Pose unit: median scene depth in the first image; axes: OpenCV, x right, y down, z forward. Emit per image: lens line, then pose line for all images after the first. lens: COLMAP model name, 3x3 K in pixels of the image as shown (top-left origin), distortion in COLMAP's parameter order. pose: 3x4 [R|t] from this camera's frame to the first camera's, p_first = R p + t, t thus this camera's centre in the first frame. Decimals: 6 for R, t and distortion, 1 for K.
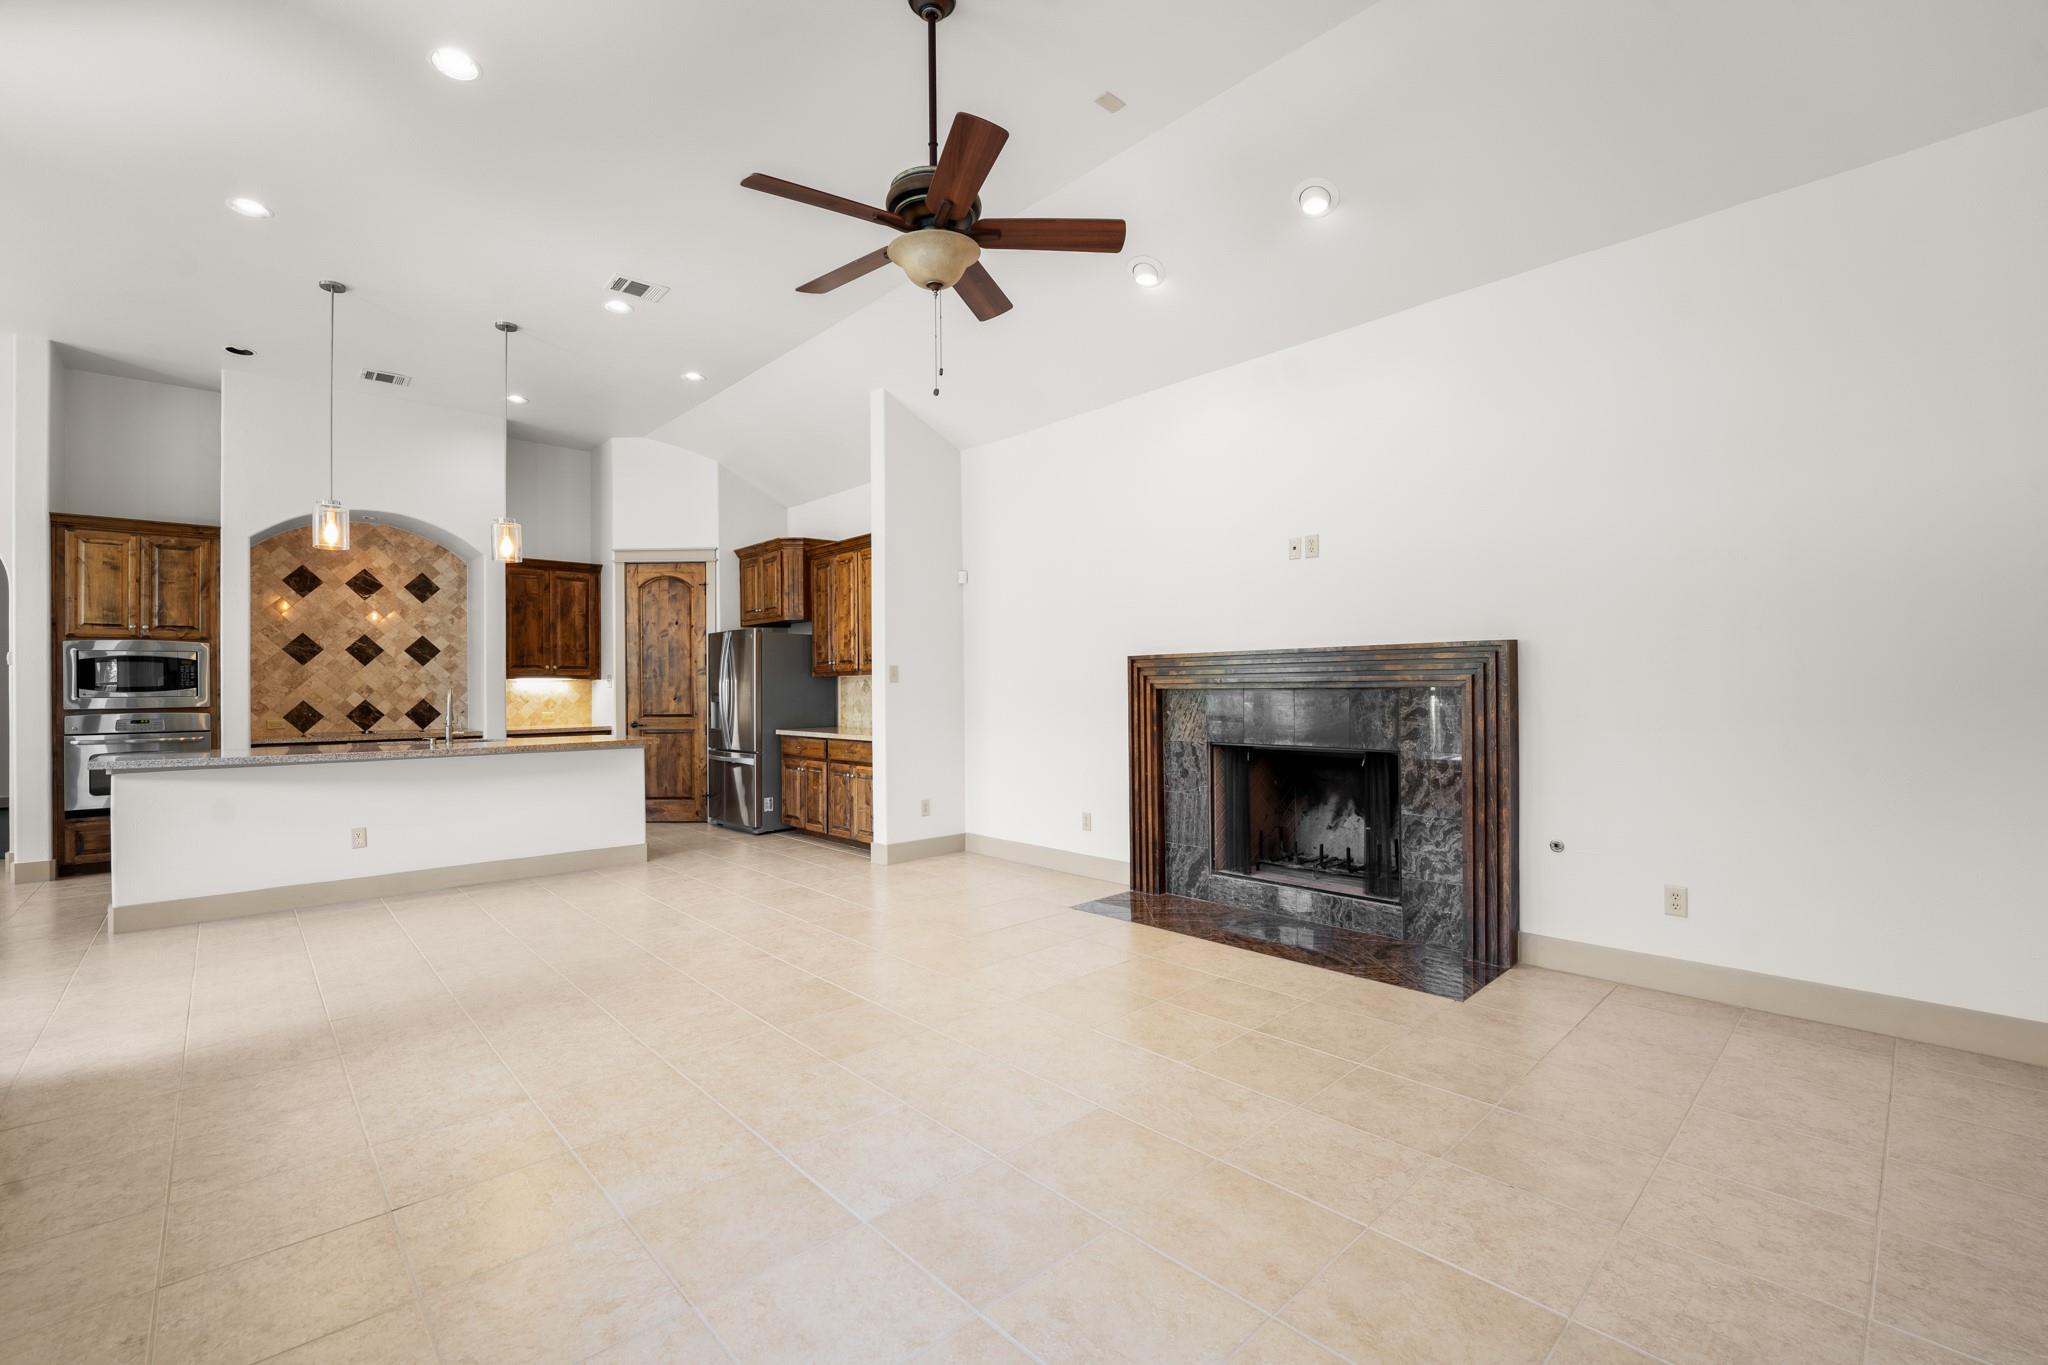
lens RADIAL K [[888.0, 0, 1024.0], [0, 888.0, 682.5], [0, 0, 1]] dist [-0.013960, 0.000580]
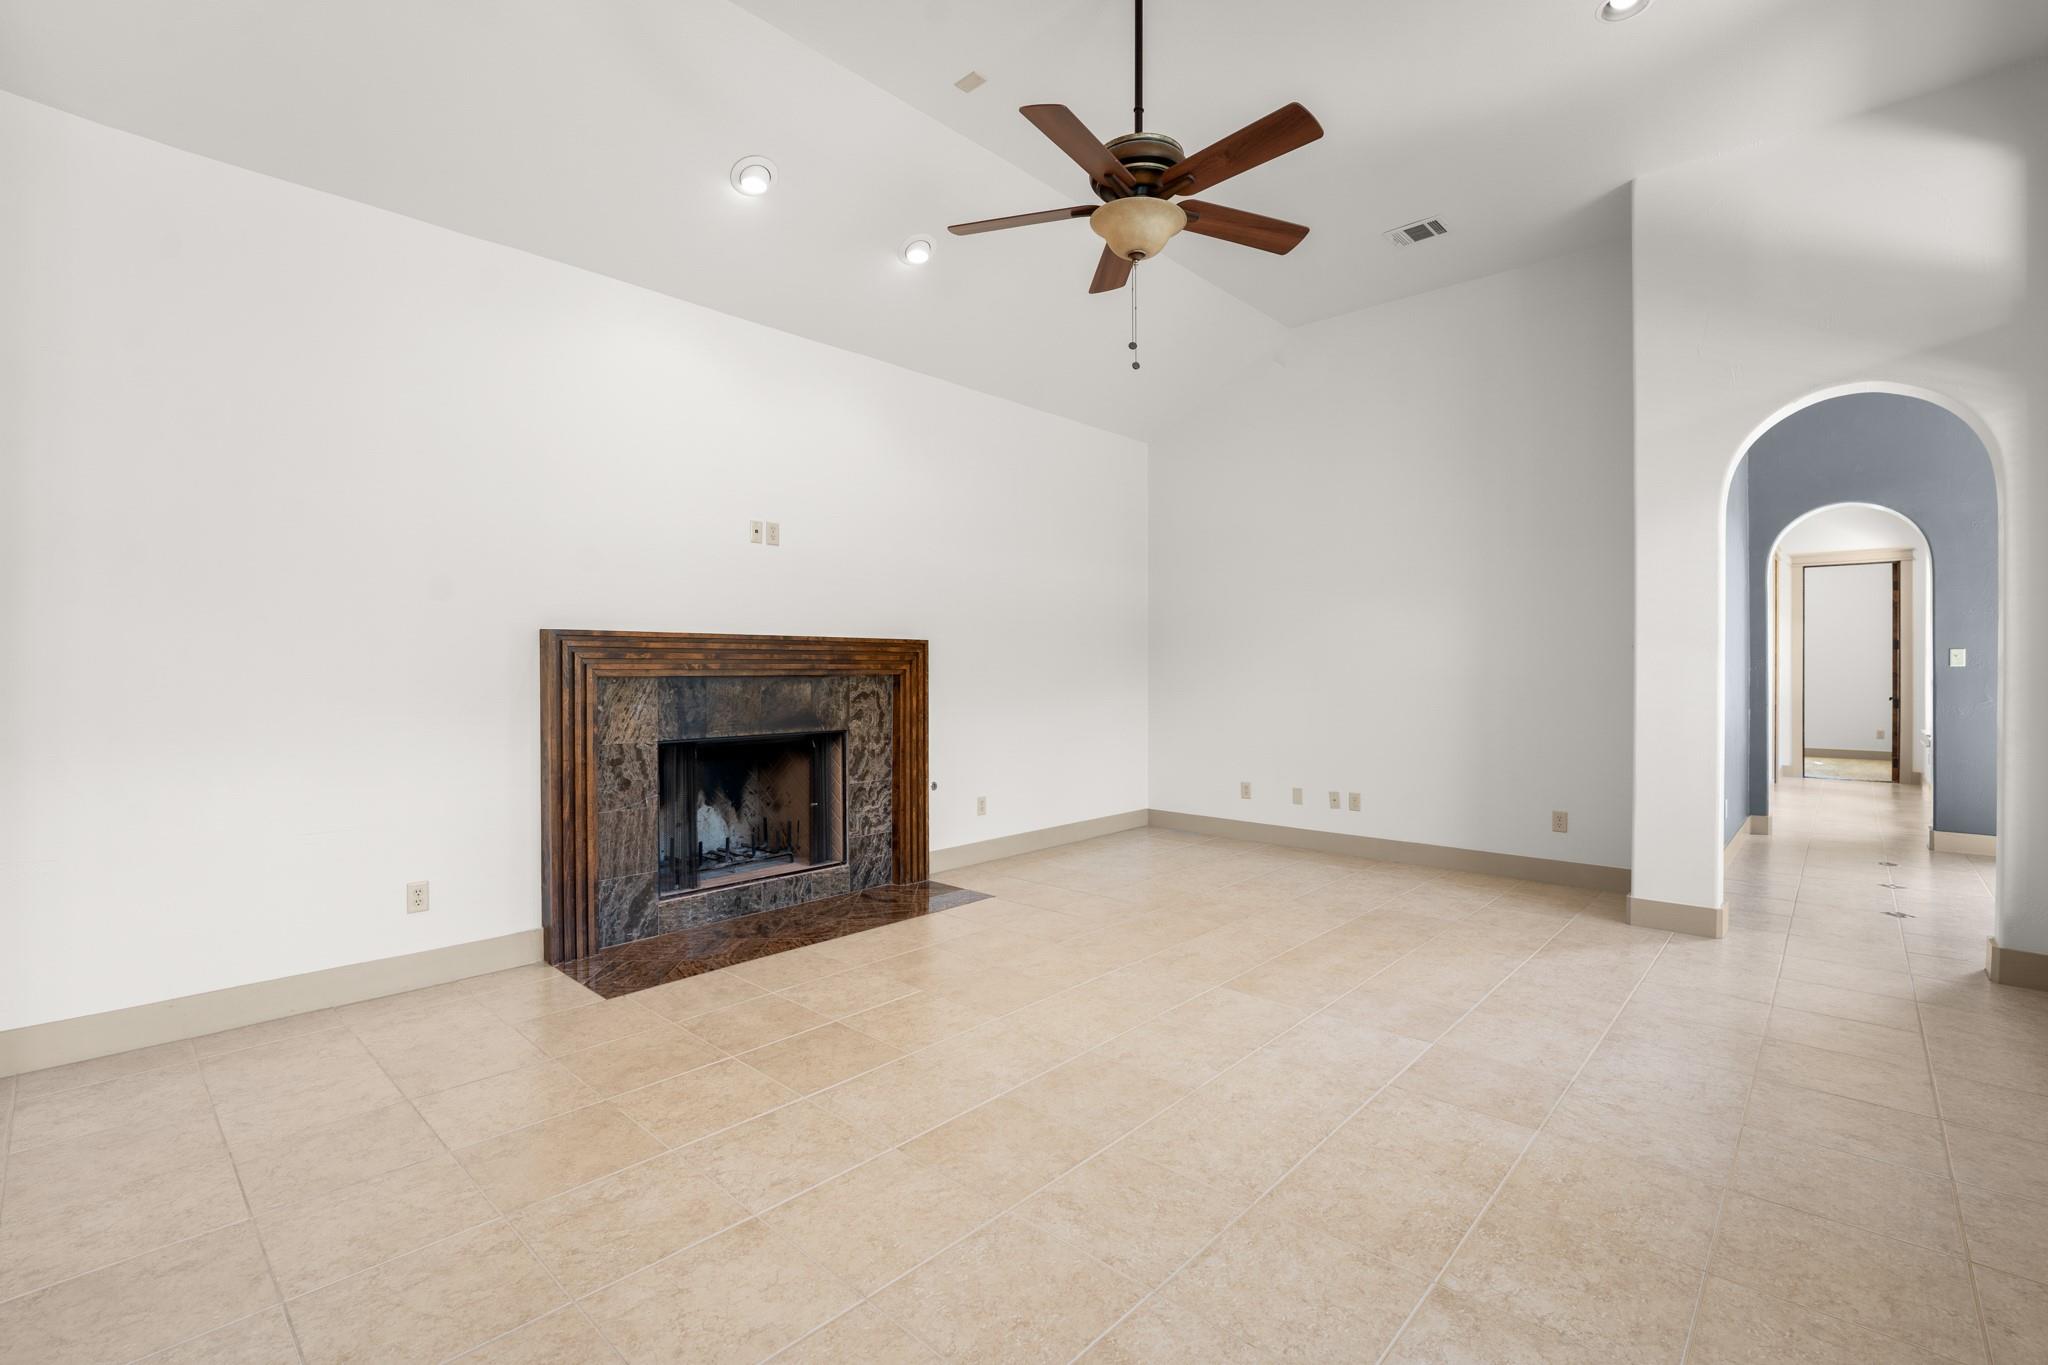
lens RADIAL K [[894.4, 0, 1024.0], [0, 894.4, 682.5], [0, 0, 1]] dist [-0.017571, 0.000078]
pose [[-0.075779, -0.003038, 0.997120, -0.755037], [-0.000742, 0.999995, 0.002990, 0.011803], [-0.997124, -0.000514, -0.075781, 0.857117]]
